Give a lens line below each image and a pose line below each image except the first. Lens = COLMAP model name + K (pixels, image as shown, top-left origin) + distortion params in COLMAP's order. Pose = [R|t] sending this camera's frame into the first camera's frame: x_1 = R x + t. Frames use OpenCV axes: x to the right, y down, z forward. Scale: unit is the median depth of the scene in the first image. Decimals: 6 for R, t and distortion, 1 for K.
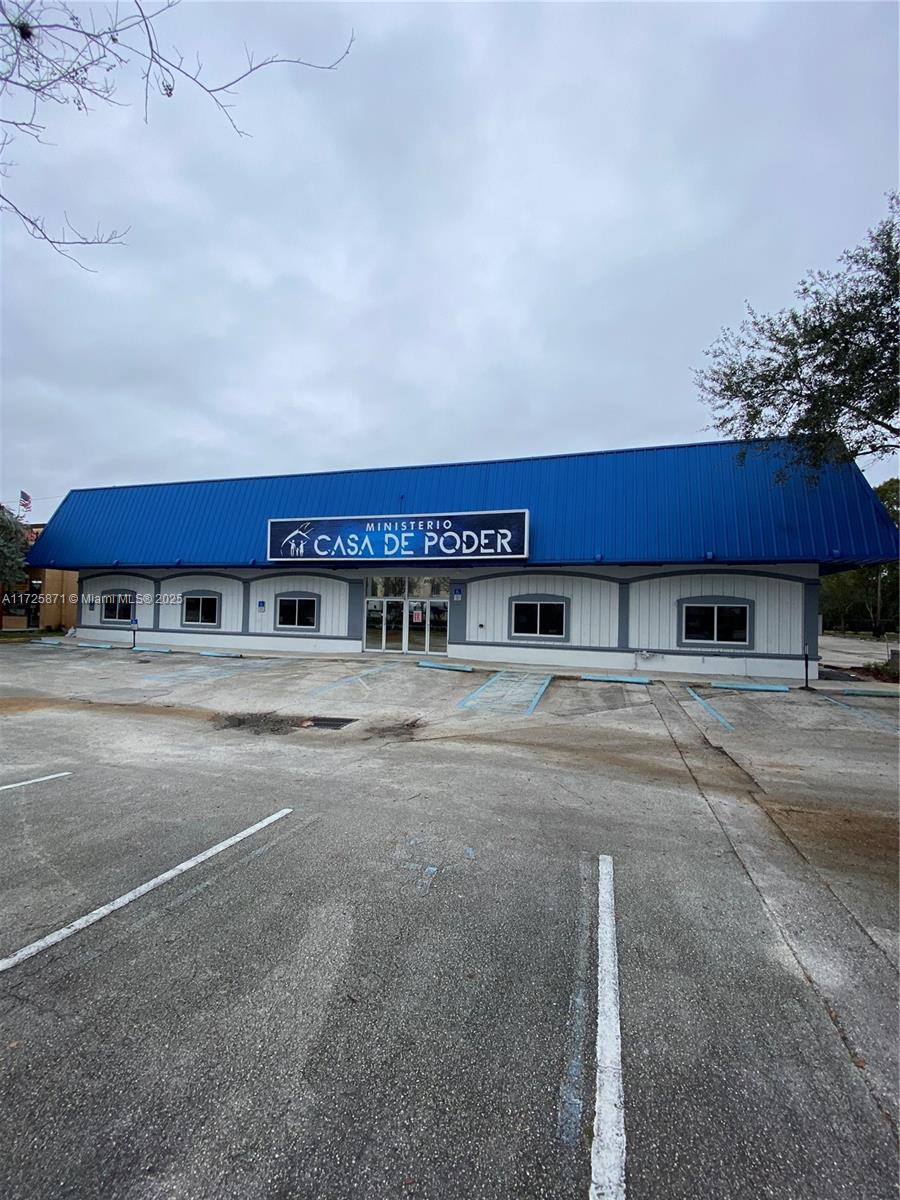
lens RADIAL K [[491.2, 0, 451.1], [0, 491.2, 608.7], [0, 0, 1]] dist [-0.017035, -0.004898]
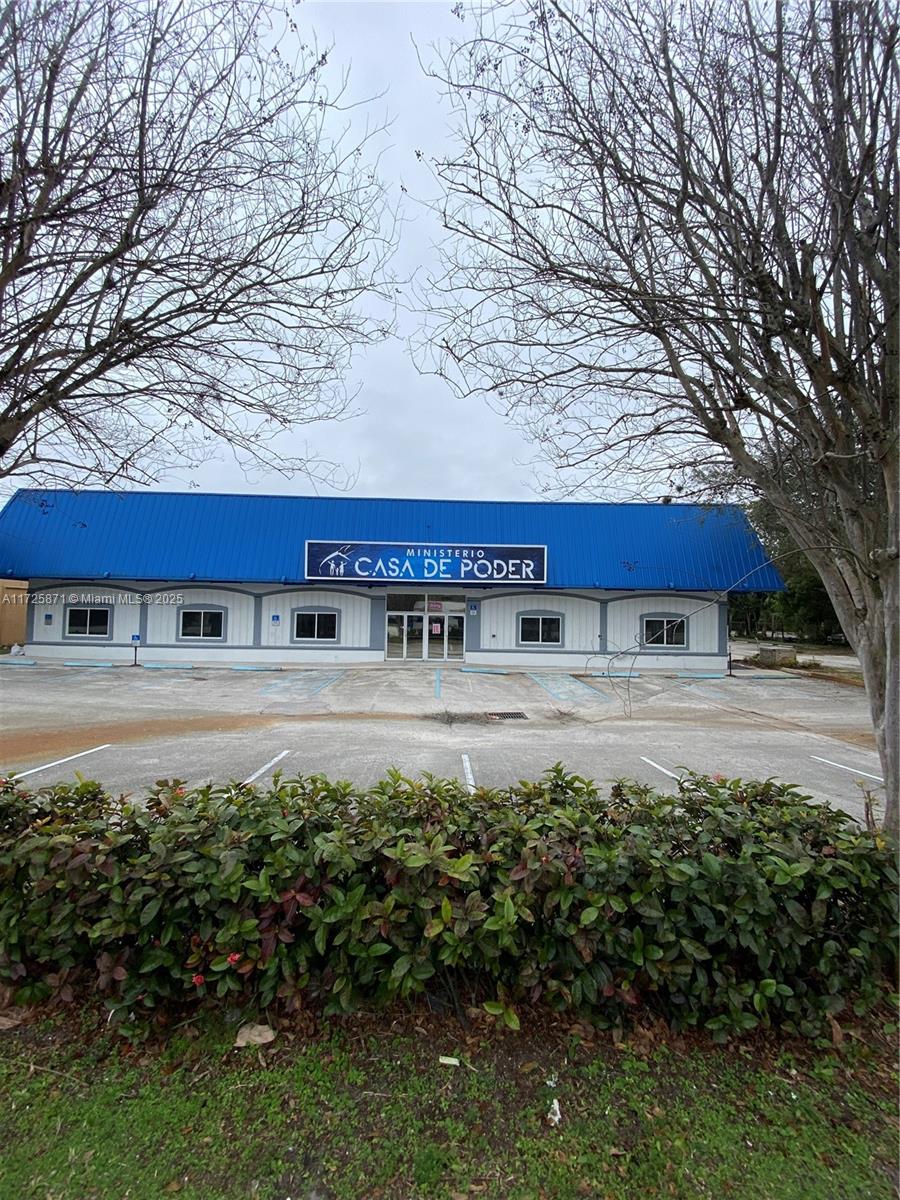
lens RADIAL K [[491.2, 0, 440.3], [0, 491.2, 595.8], [0, 0, 1]] dist [-0.017035, -0.004898]
pose [[0.950096, 0.007783, 0.311862, -0.454524], [0.002874, 0.999428, -0.033695, -0.024902], [-0.311946, 0.032910, 0.949530, -0.116873]]
